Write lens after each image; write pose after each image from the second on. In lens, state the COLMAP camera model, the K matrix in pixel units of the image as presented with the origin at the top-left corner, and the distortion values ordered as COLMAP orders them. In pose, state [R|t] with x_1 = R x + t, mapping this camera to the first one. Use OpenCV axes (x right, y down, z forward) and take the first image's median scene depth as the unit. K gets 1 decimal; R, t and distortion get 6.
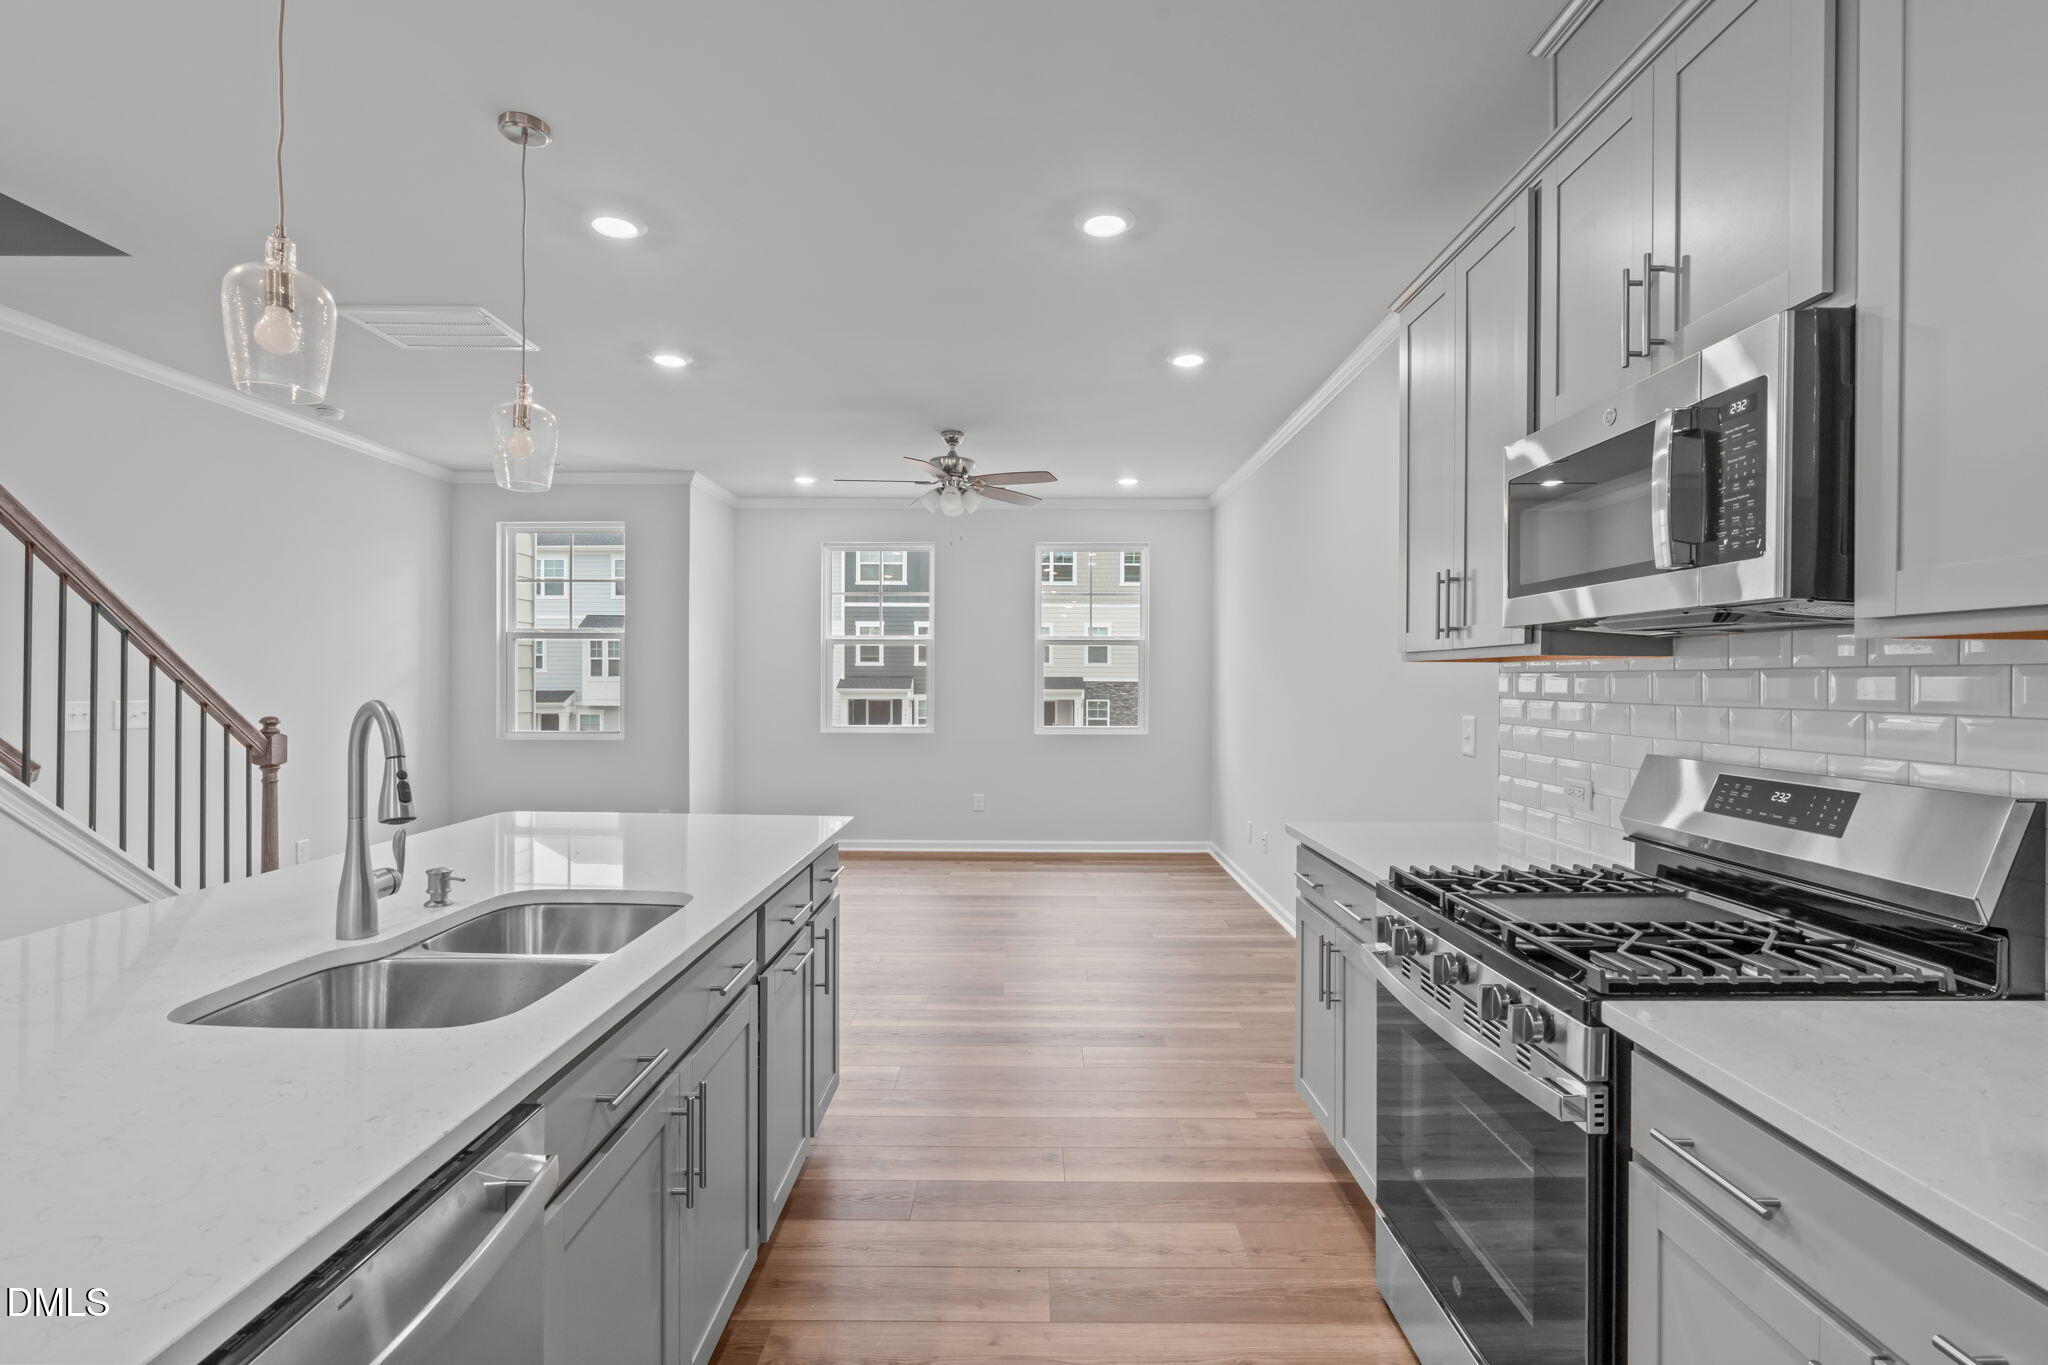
lens RADIAL K [[927.4, 0, 1023.8], [0, 927.4, 689.1], [0, 0, 1]] dist [0.000708, 0.000348]
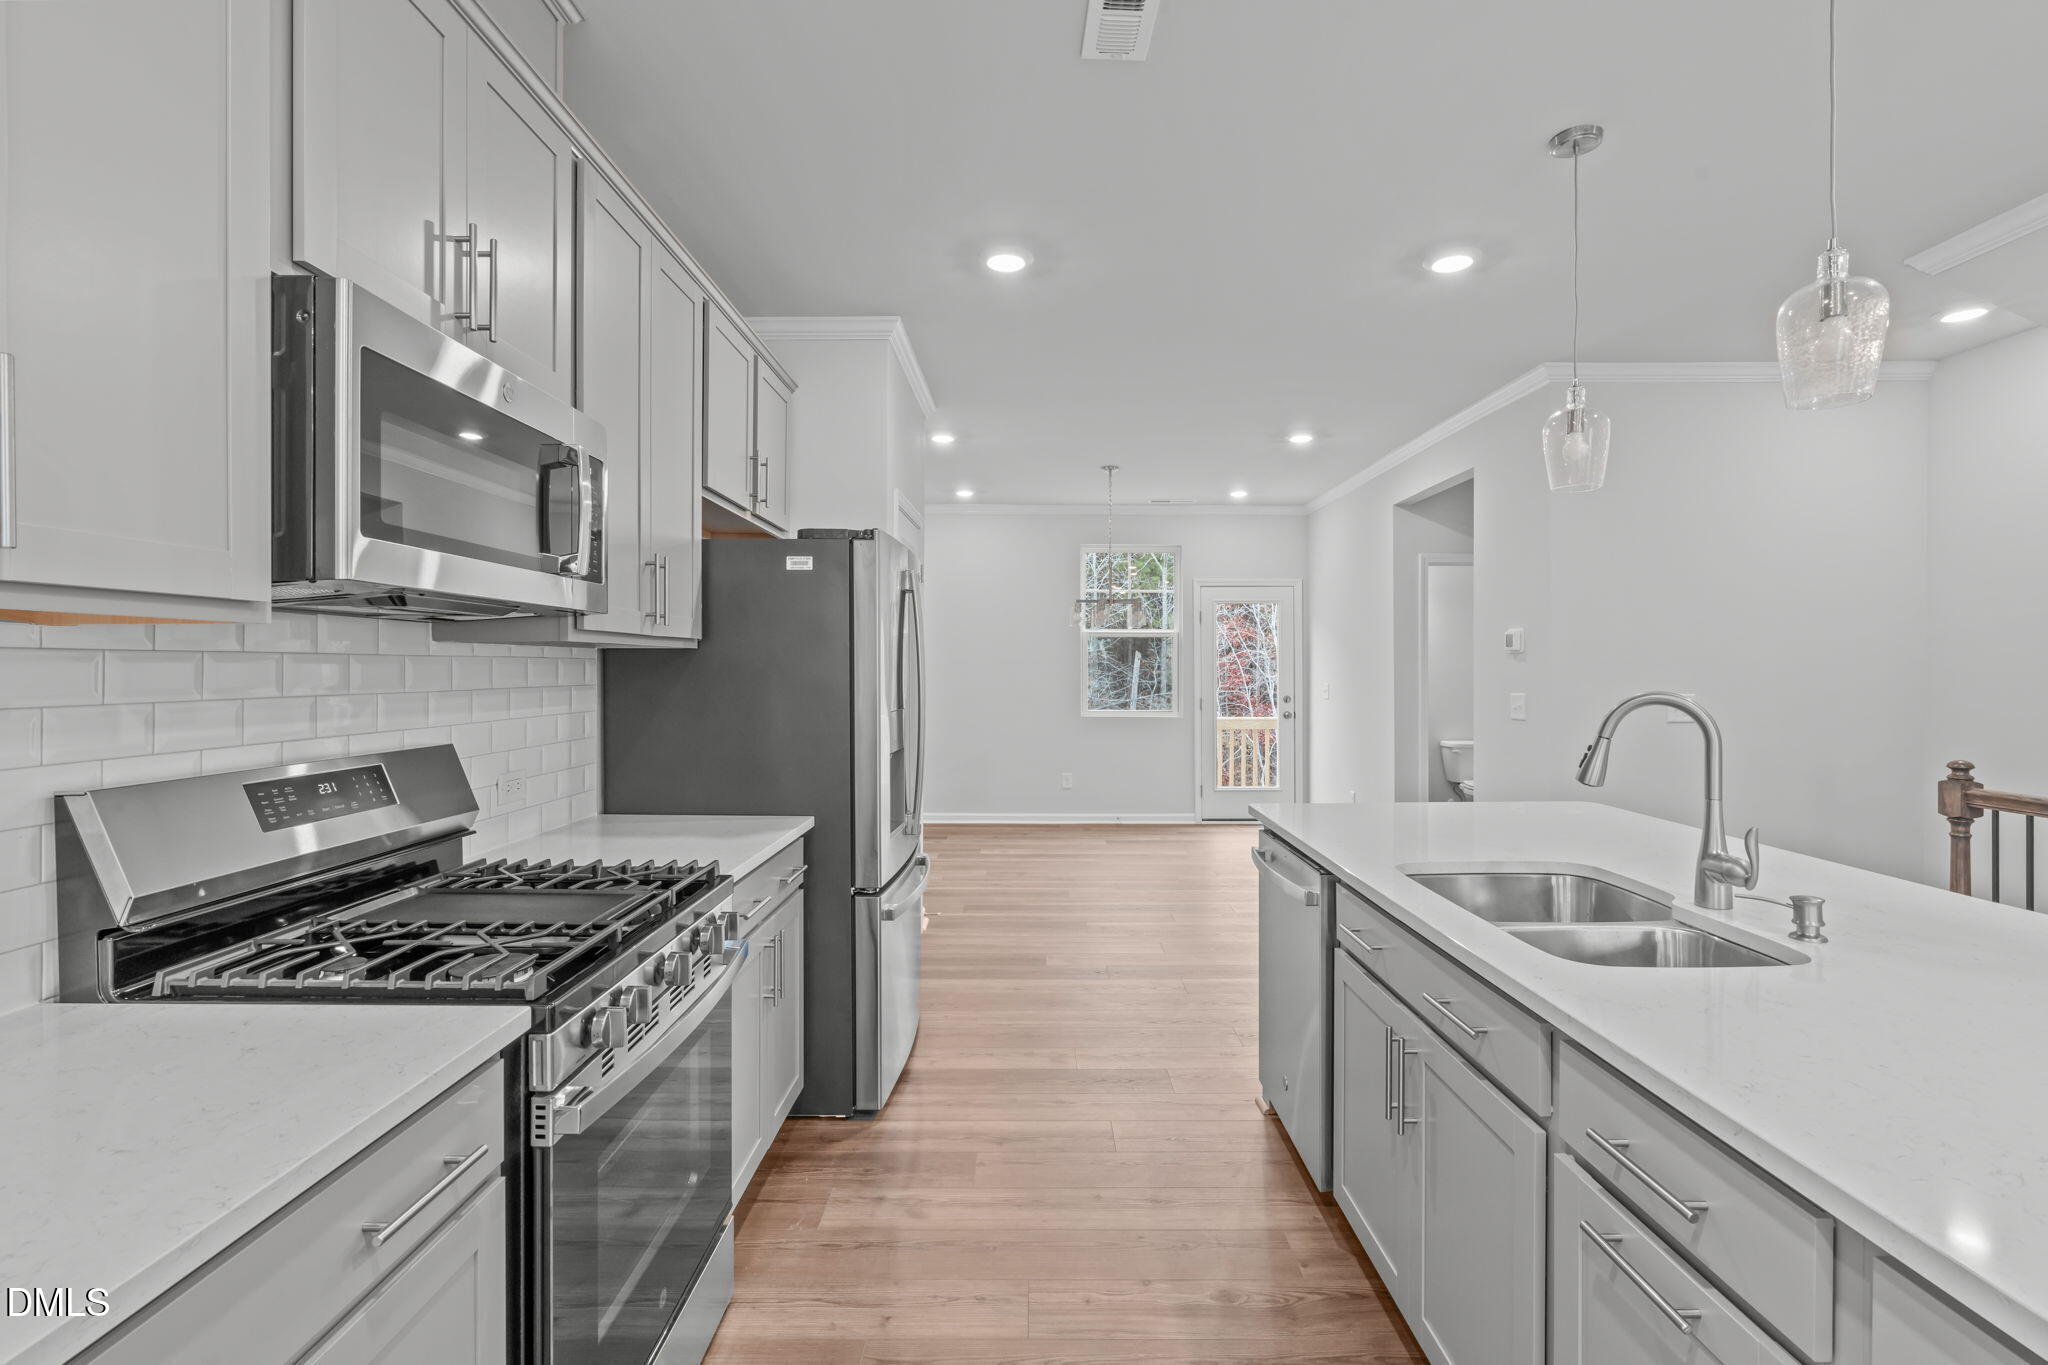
lens RADIAL K [[927.4, 0, 1023.8], [0, 927.4, 689.1], [0, 0, 1]] dist [0.000708, 0.000348]
pose [[-0.999977, -0.003593, 0.005780, 0.045750], [-0.003355, 0.999161, 0.040806, -0.014300], [-0.005922, 0.040785, -0.999150, 1.010318]]
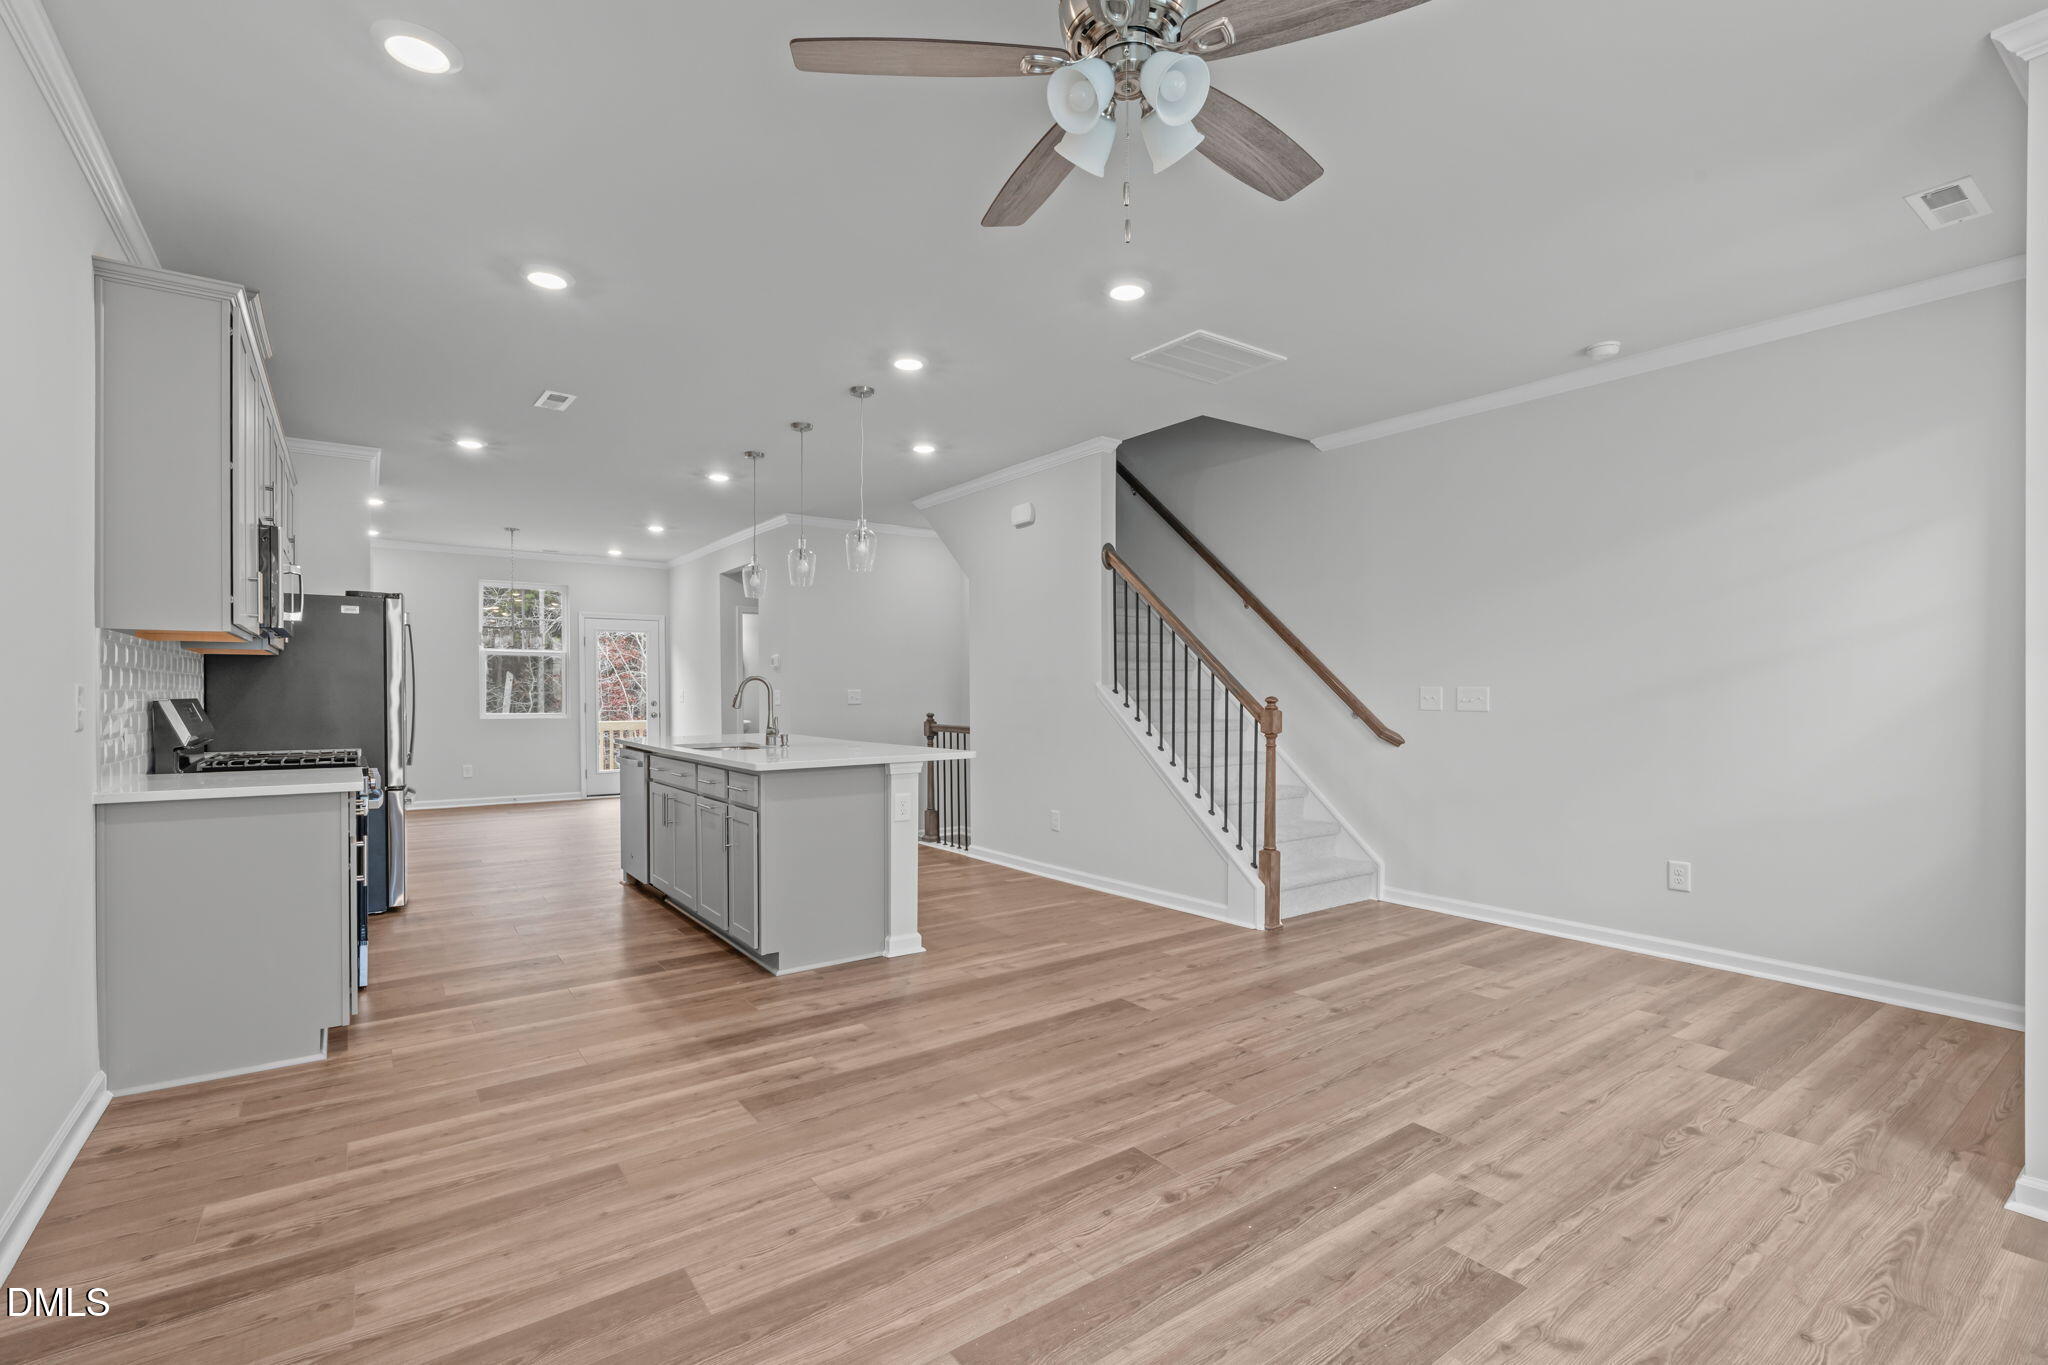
lens RADIAL K [[927.4, 0, 1023.8], [0, 927.4, 689.1], [0, 0, 1]] dist [0.000708, 0.000348]
pose [[-0.808779, -0.002809, -0.588106, 0.267108], [-0.010912, 0.999888, 0.010231, 0.011331], [0.588011, 0.014693, -0.808719, 2.118142]]
